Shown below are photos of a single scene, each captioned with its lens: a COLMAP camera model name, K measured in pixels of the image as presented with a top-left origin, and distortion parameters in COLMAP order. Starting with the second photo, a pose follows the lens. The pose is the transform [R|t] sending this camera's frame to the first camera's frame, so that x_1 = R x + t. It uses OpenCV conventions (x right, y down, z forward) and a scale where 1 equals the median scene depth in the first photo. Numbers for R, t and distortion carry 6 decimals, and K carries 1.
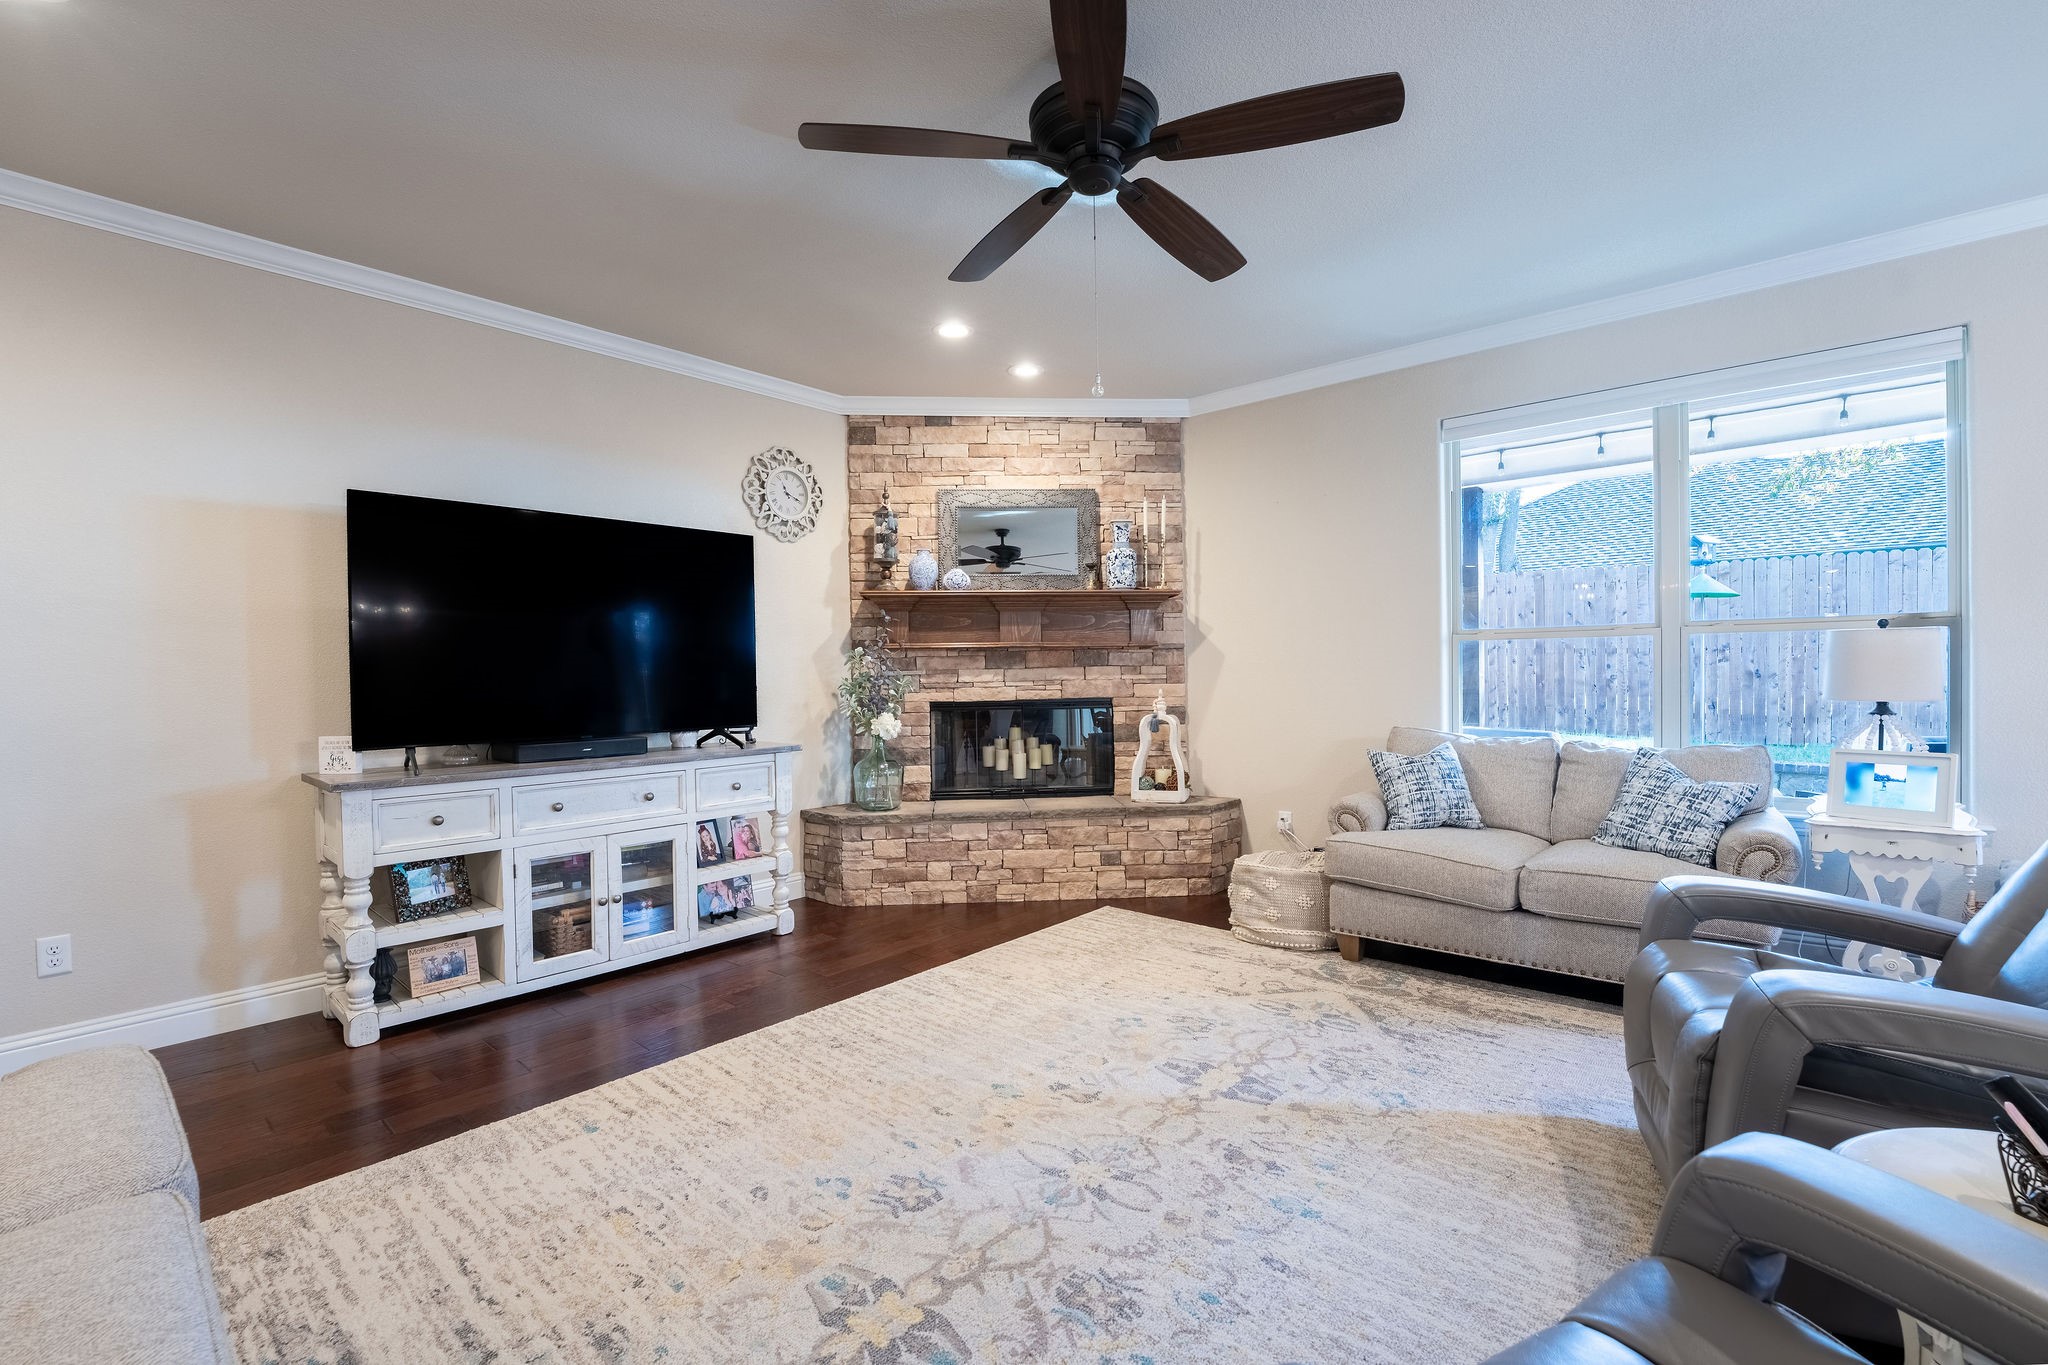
lens RADIAL K [[878.7, 0, 1022.6], [0, 878.7, 682.8], [0, 0, 1]] dist [-0.028909, 0.000056]
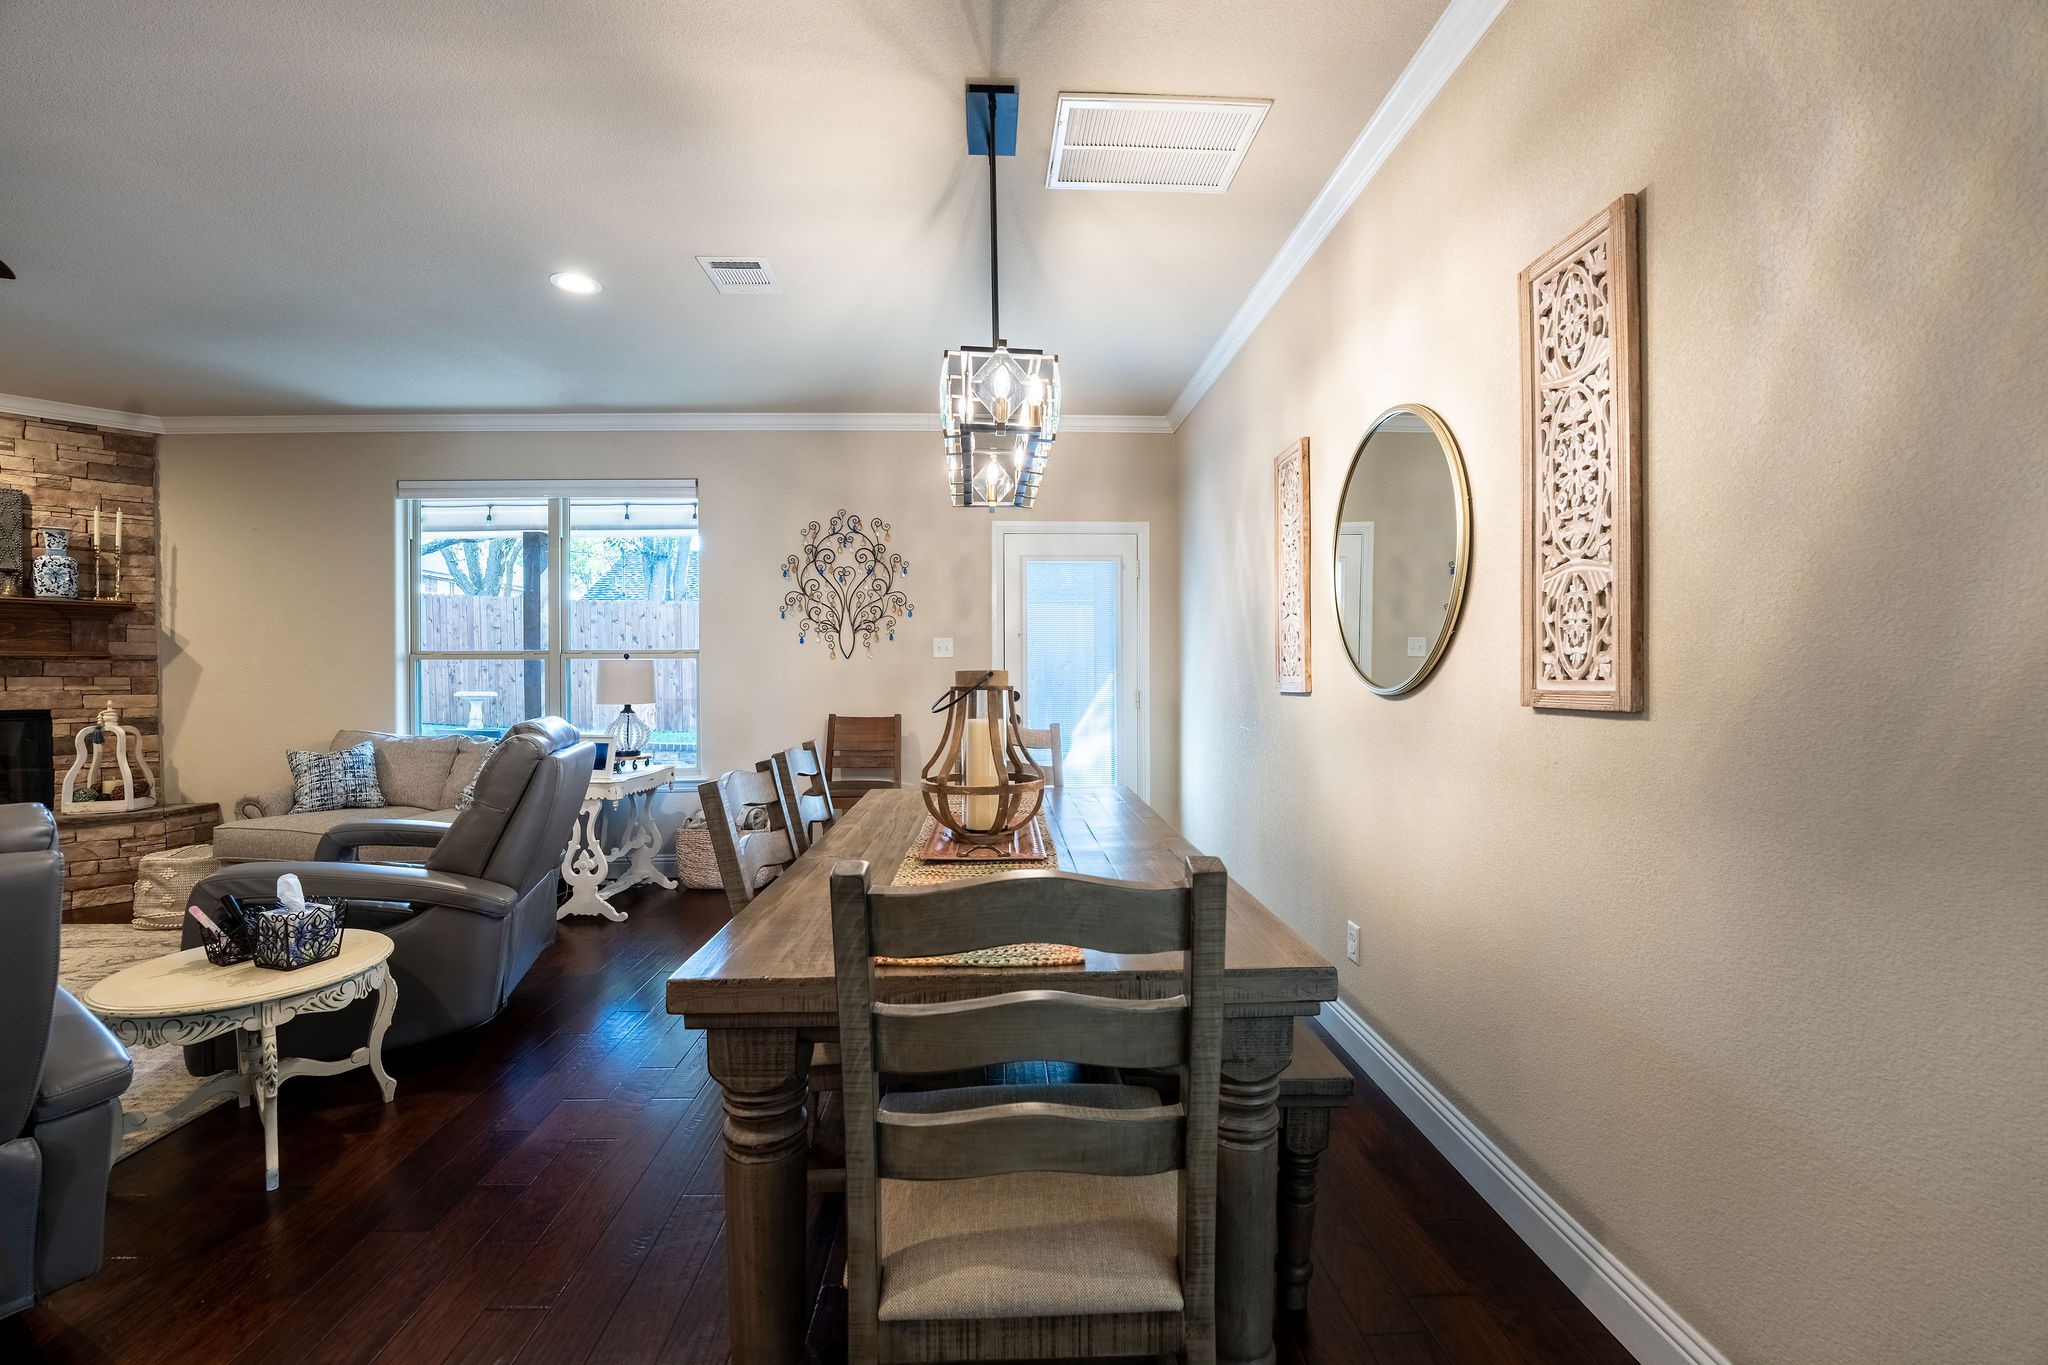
lens RADIAL K [[831.5, 0, 1023.7], [0, 831.5, 684.8], [0, 0, 1]] dist [-0.028880, 0.003902]
pose [[0.727784, 0.002922, 0.685800, 0.288012], [0.002474, 0.999973, -0.006885, -0.001523], [-0.685802, 0.006707, 0.727757, -0.390229]]
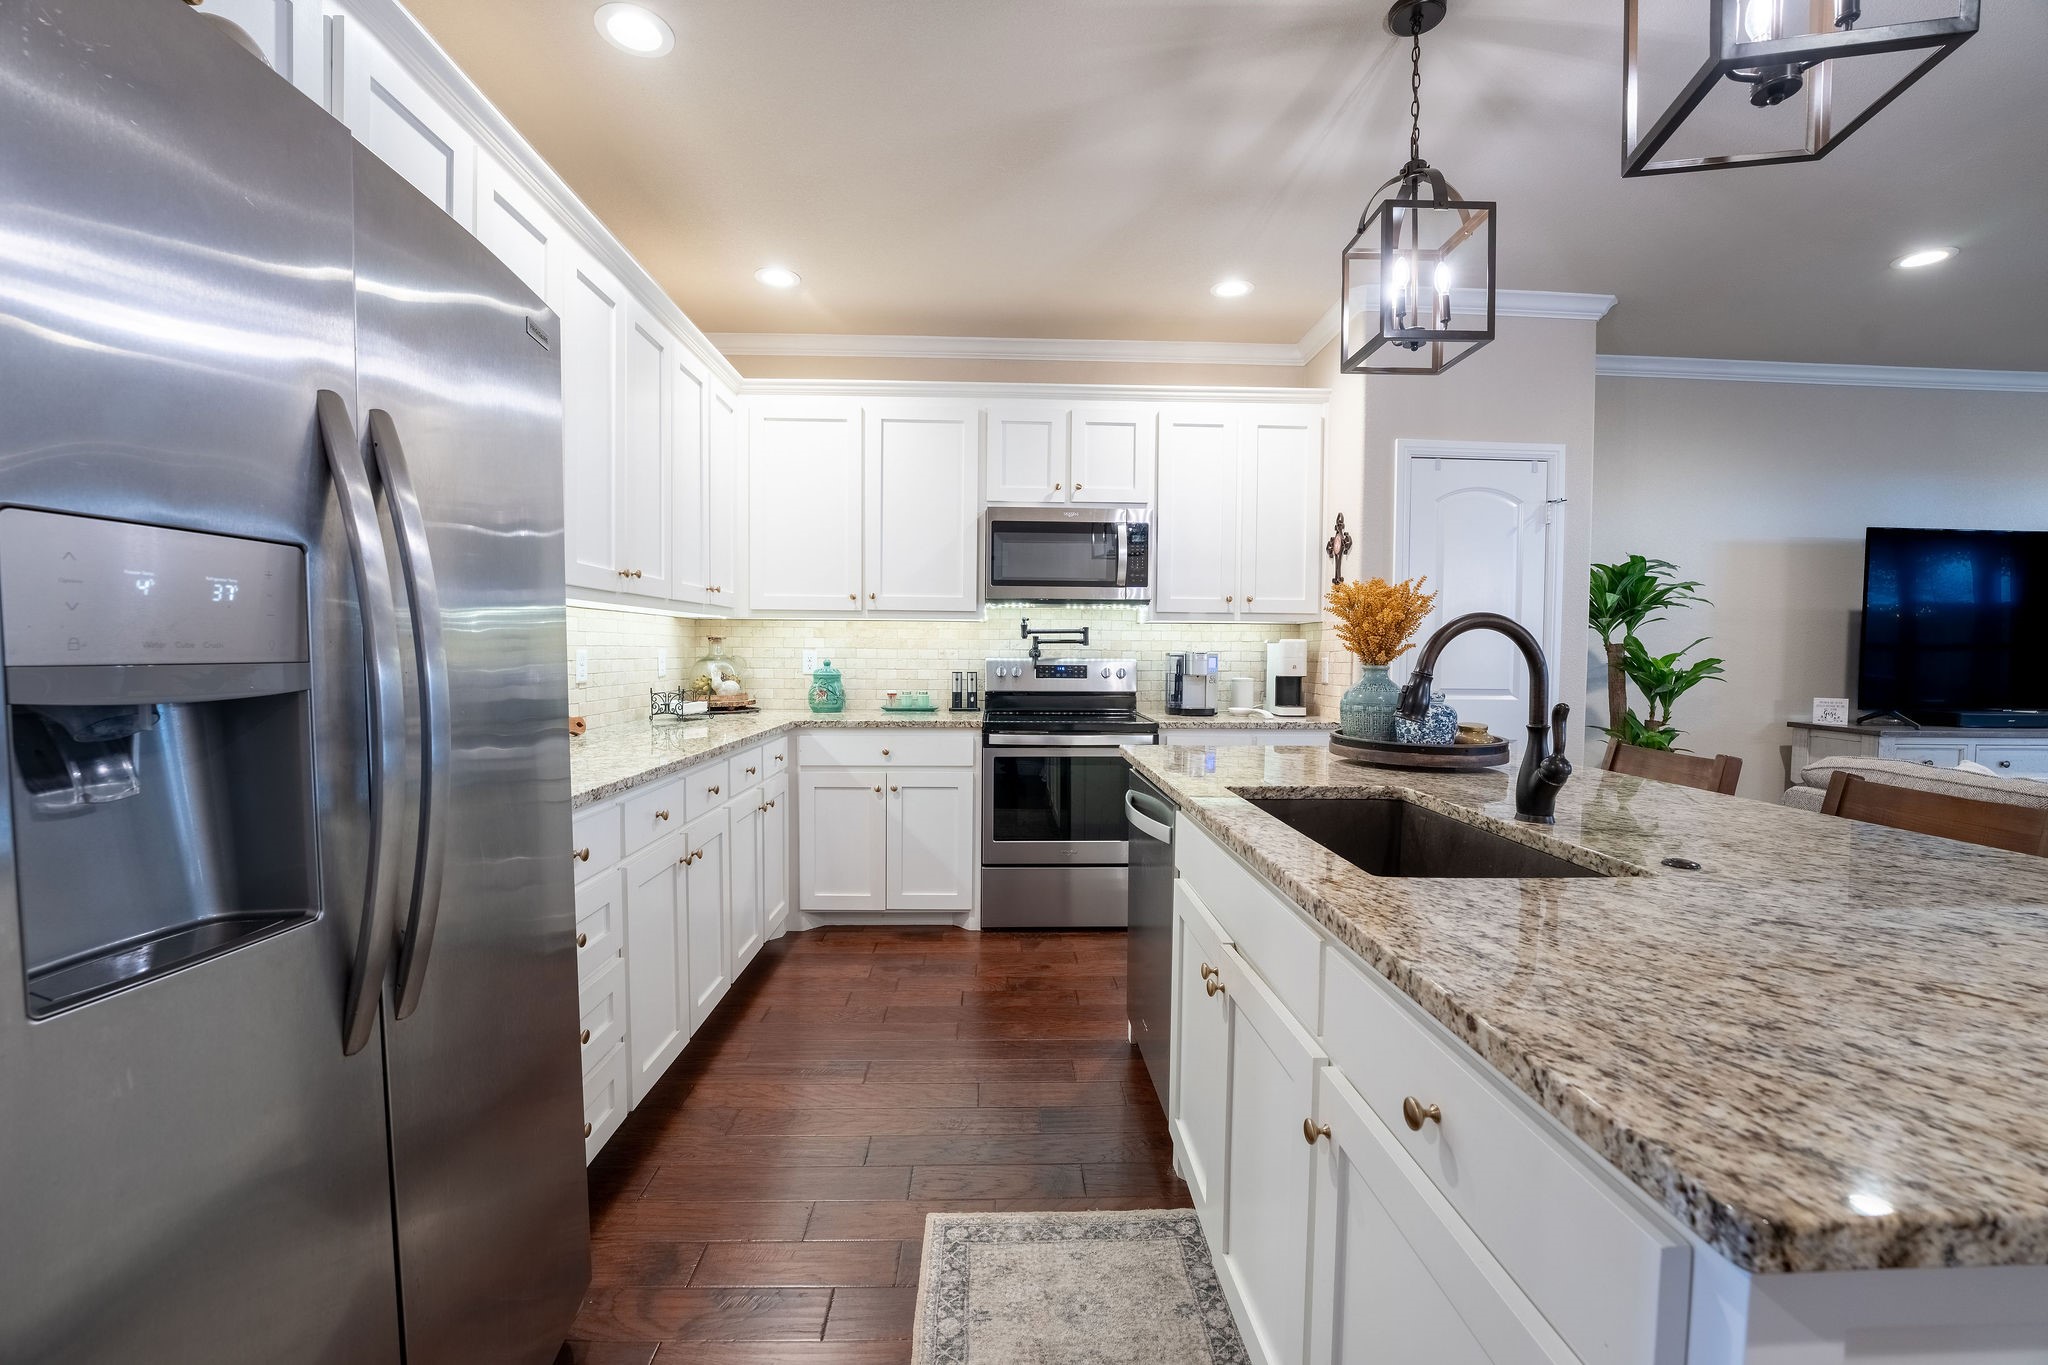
lens RADIAL K [[832.6, 0, 1023.4], [0, 832.6, 684.4], [0, 0, 1]] dist [-0.028941, 0.004288]
pose [[0.684569, 0.052476, -0.727057, -0.455013], [-0.029579, 0.998584, 0.044223, 0.011451], [0.728348, -0.008769, 0.685151, -0.576100]]
